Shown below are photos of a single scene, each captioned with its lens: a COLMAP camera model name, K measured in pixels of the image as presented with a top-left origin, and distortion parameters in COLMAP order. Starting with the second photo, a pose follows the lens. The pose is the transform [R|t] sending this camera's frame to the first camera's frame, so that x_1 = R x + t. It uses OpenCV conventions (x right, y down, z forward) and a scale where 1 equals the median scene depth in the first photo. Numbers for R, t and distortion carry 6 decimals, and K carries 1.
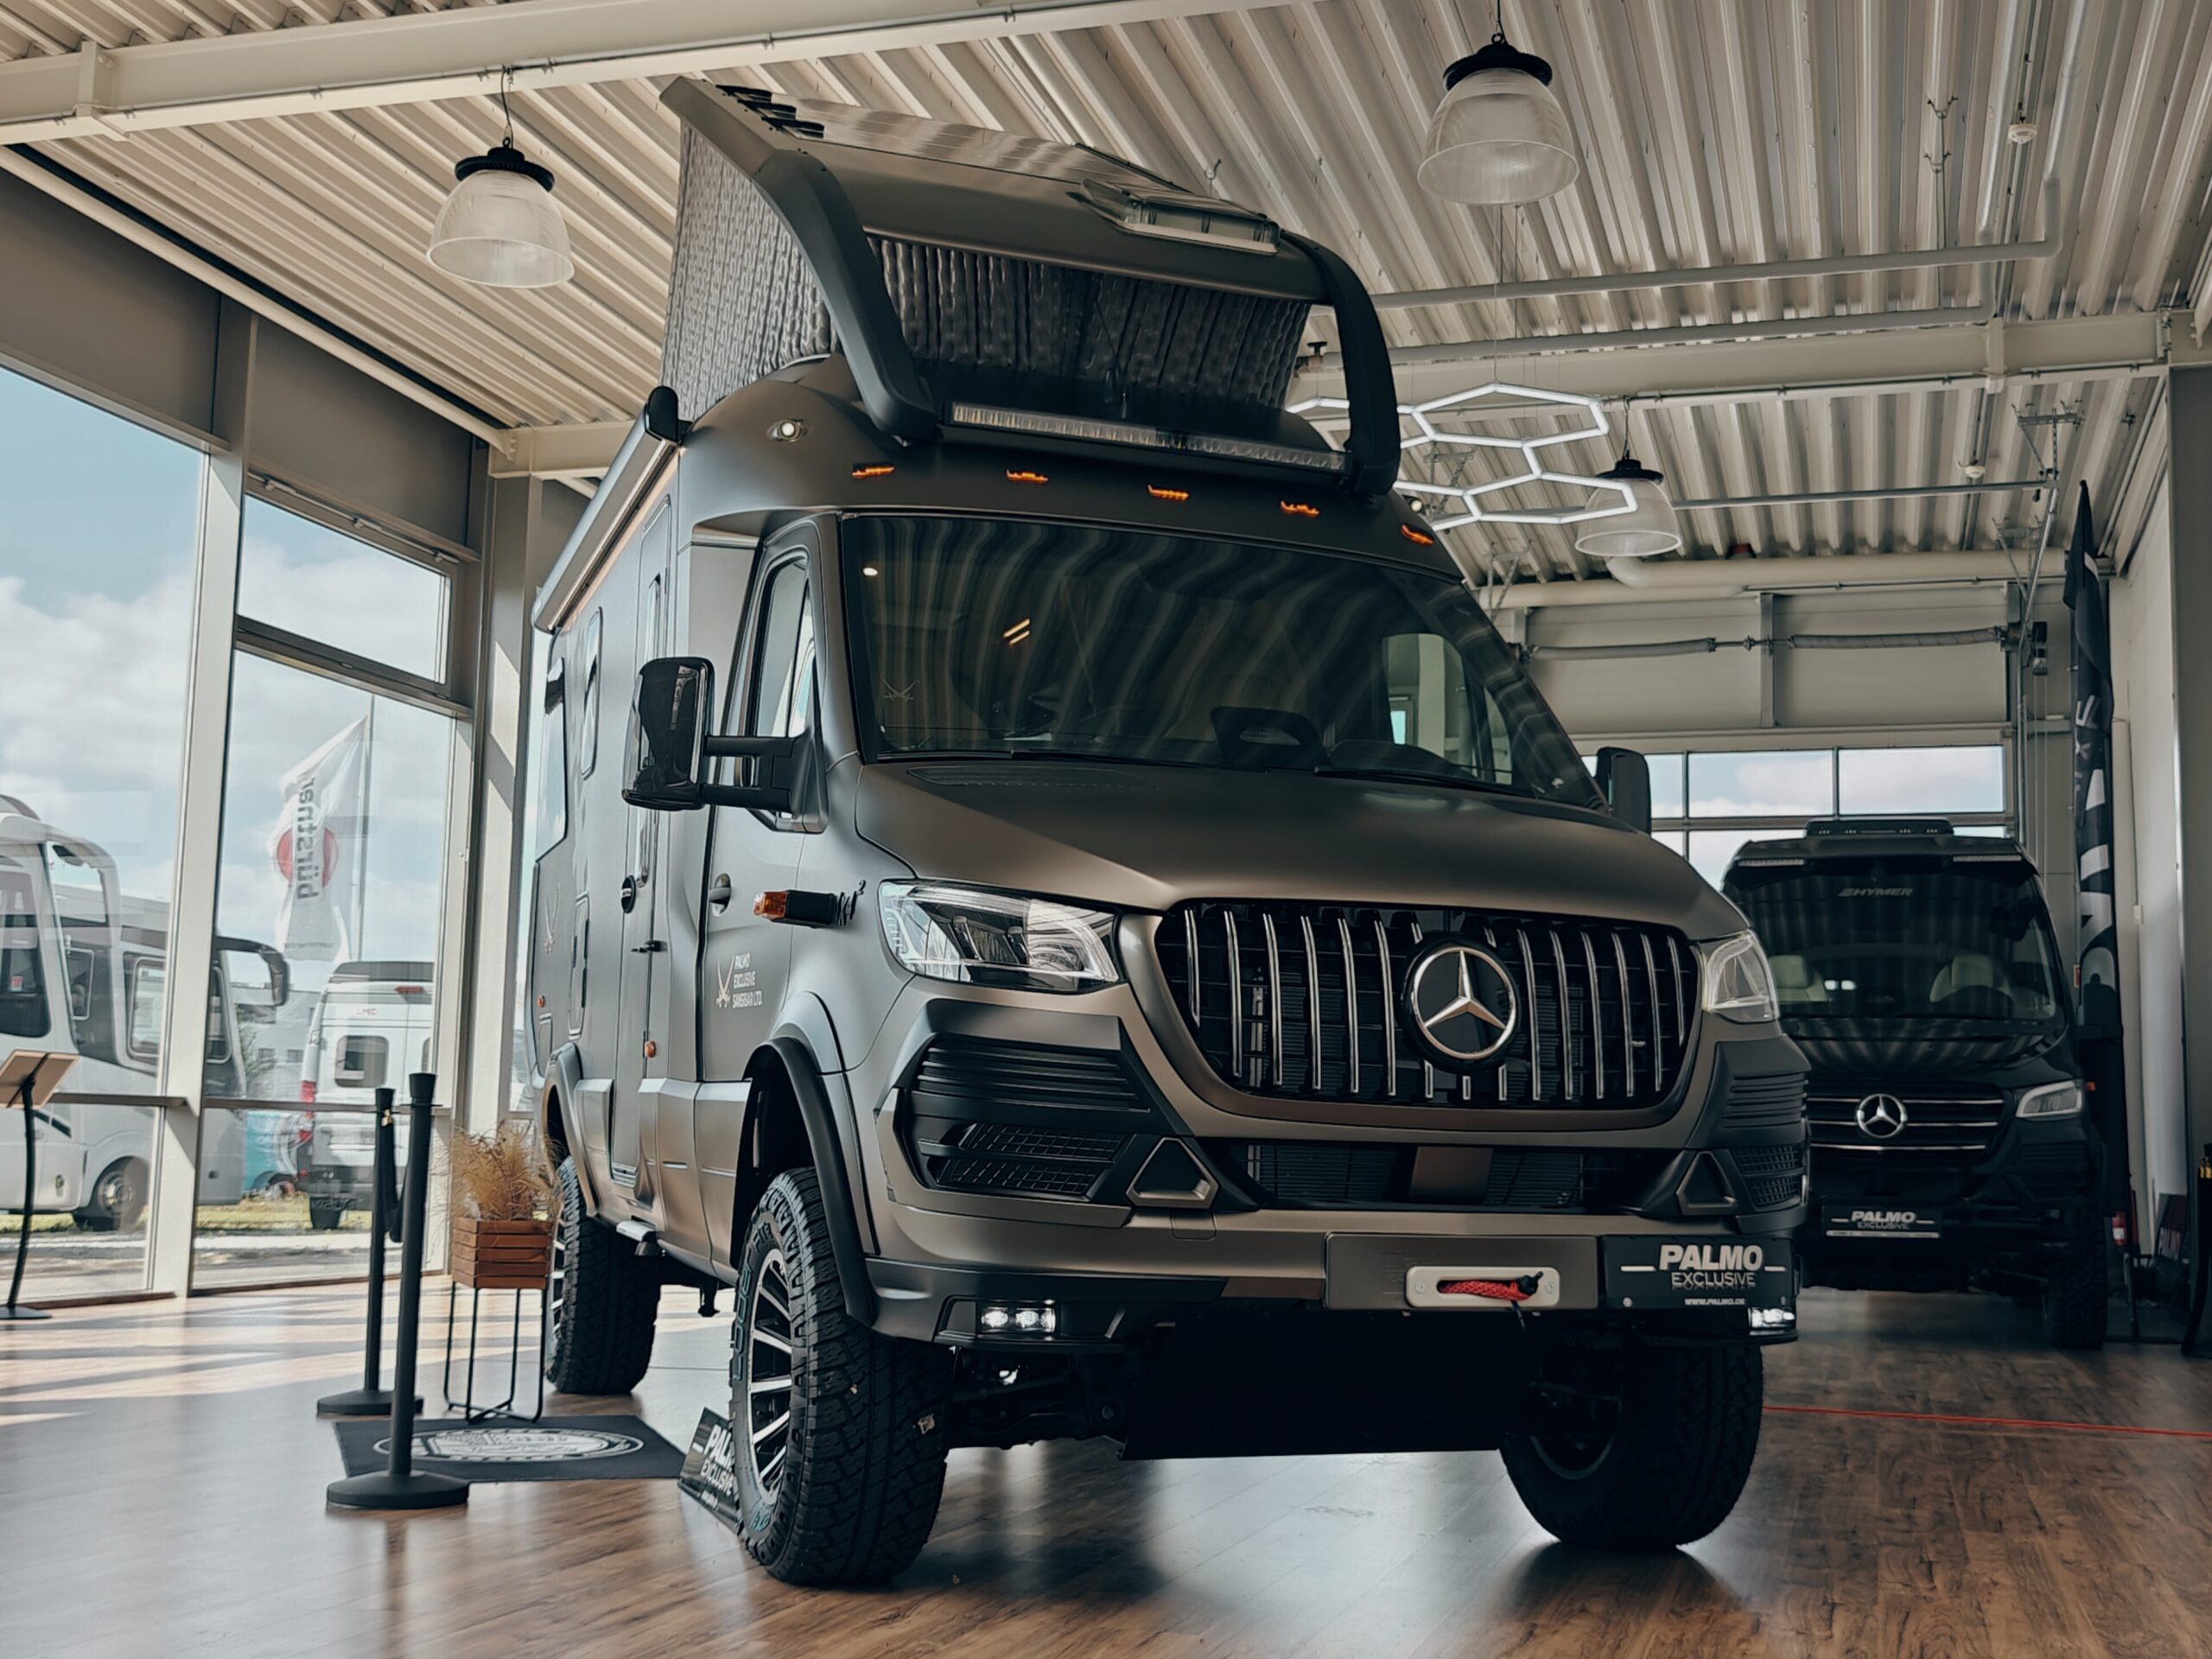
lens RADIAL K [[2568.7, 0, 1107.9], [0, 2568.7, 909.1], [0, 0, 1]] dist [0.007616, 0.018811]
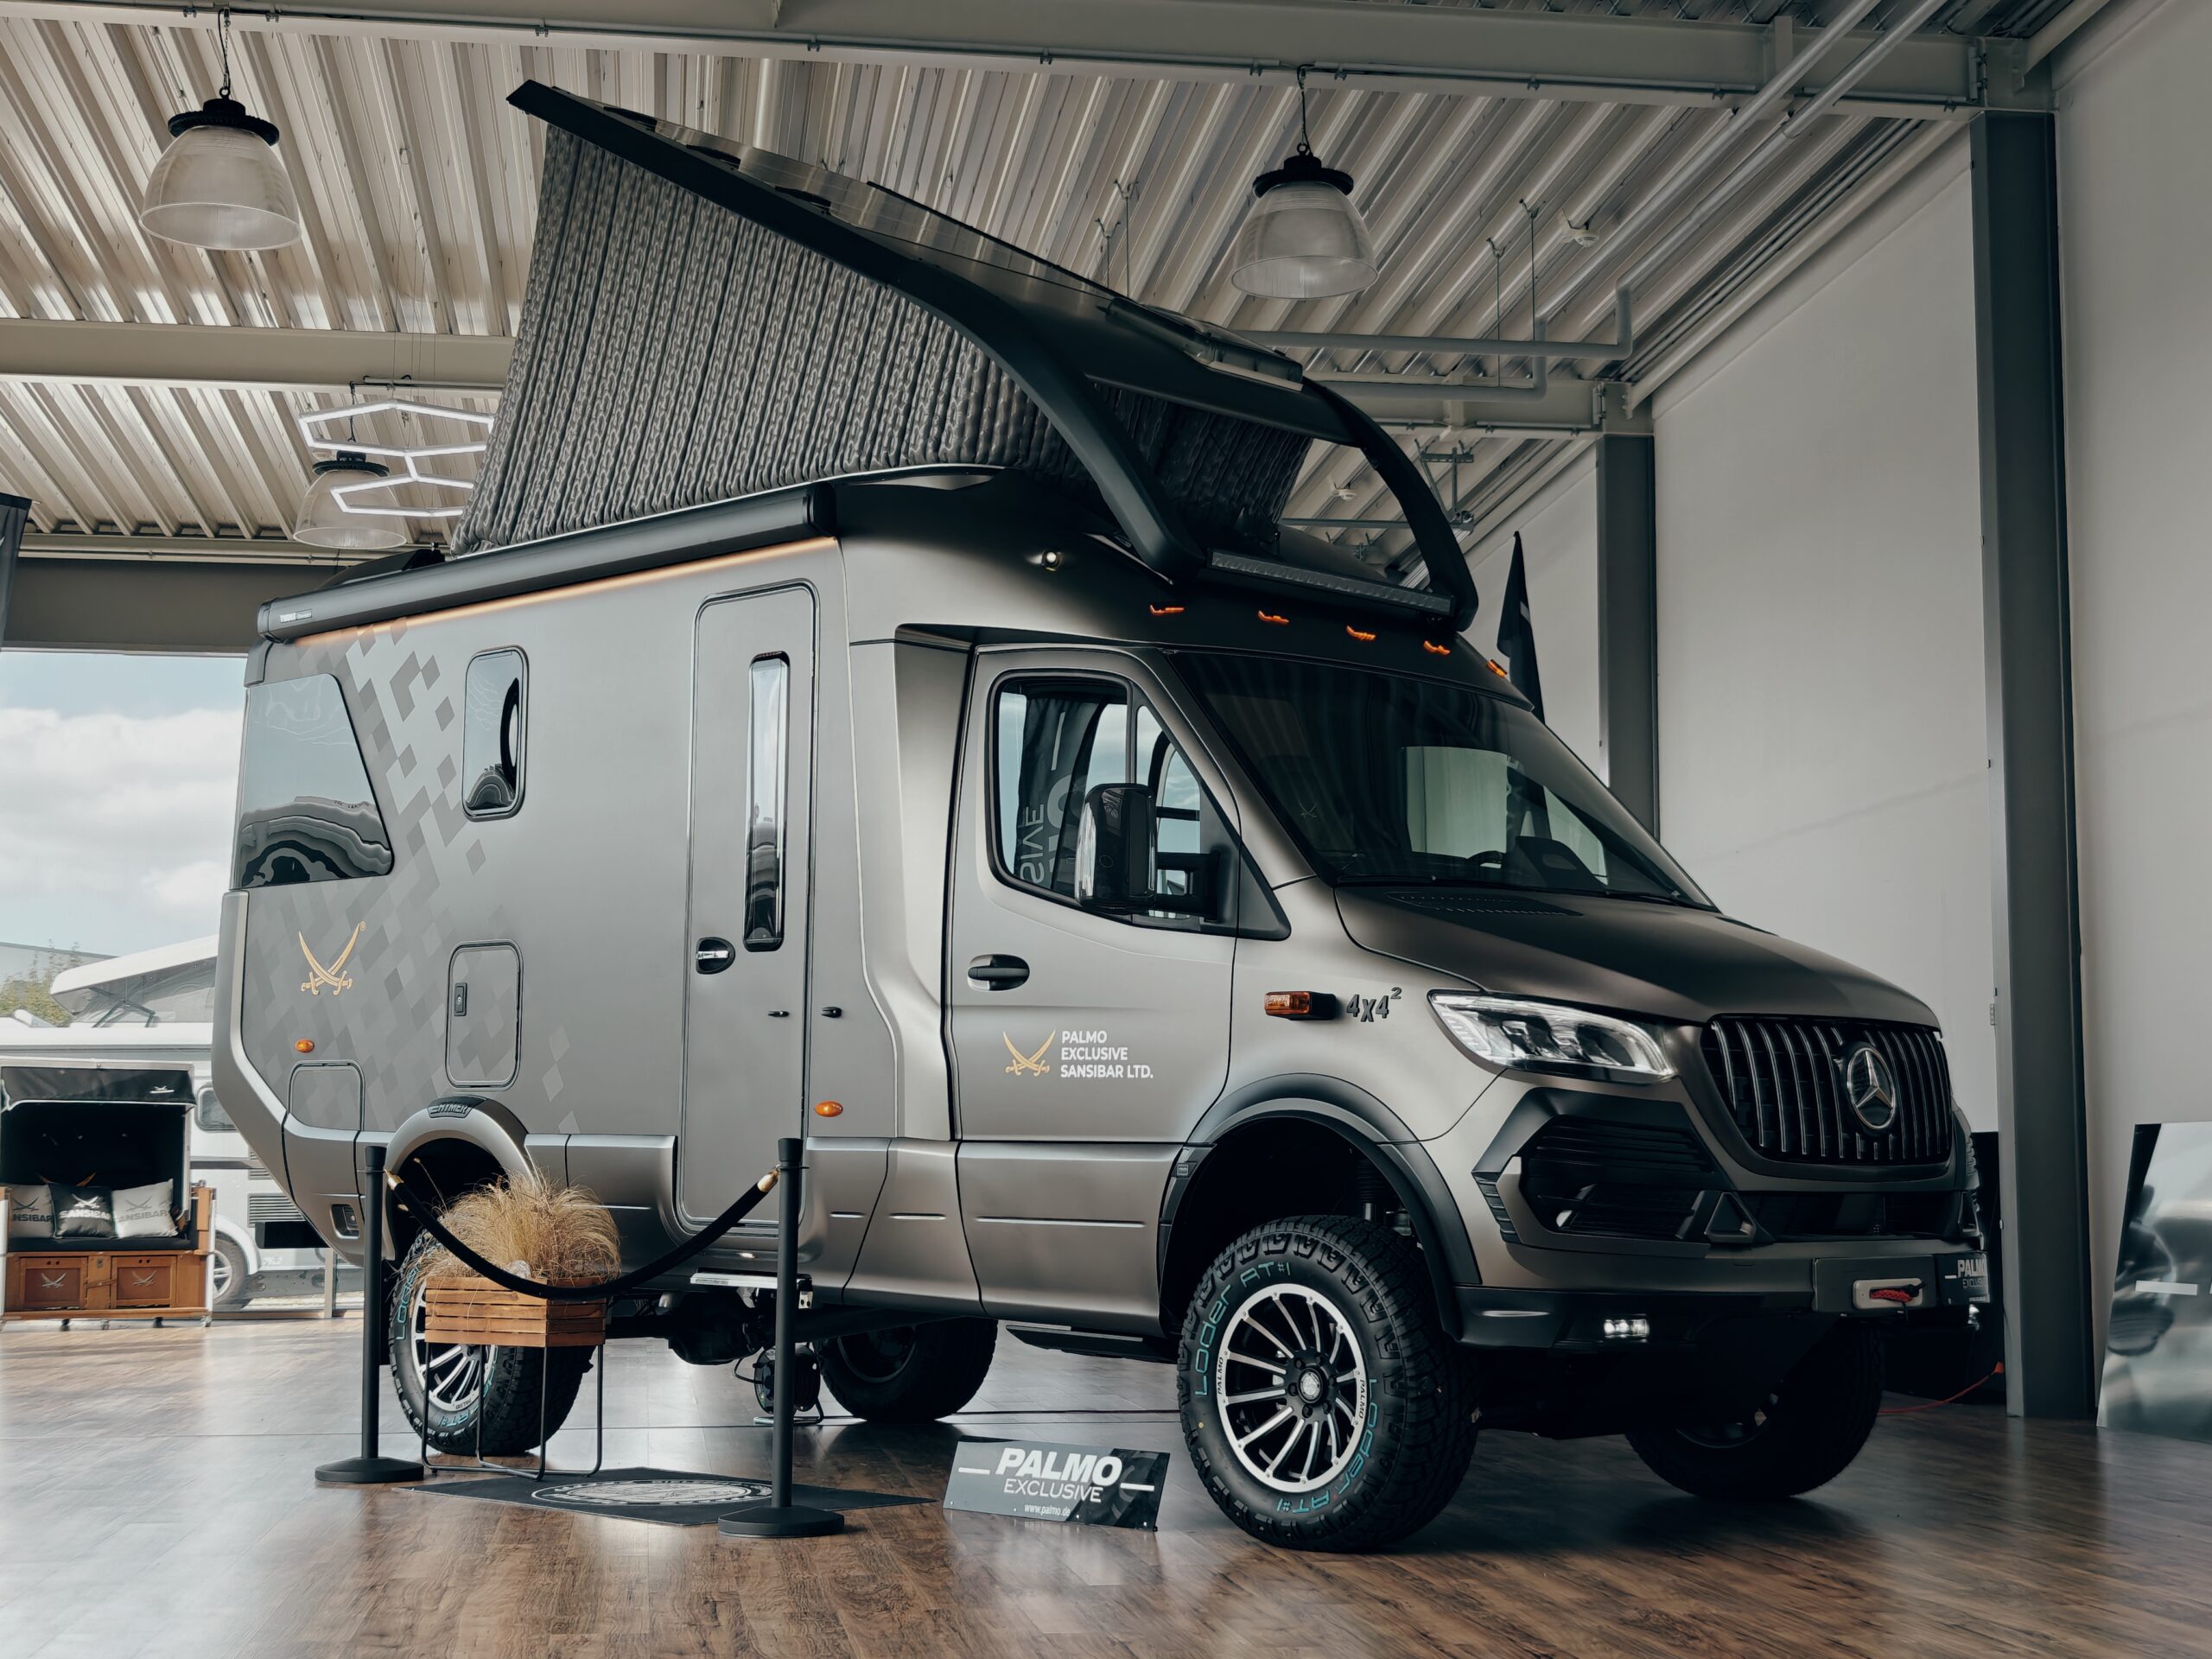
lens RADIAL K [[3302.3, 0, 1148.6], [0, 3302.3, 836.7], [0, 0, 1]] dist [0.010023, -0.075953]
pose [[0.905895, 0.028388, 0.422551, -0.821744], [-0.025110, 0.999596, -0.013323, -0.055880], [-0.422758, 0.001459, 0.906241, -0.381013]]
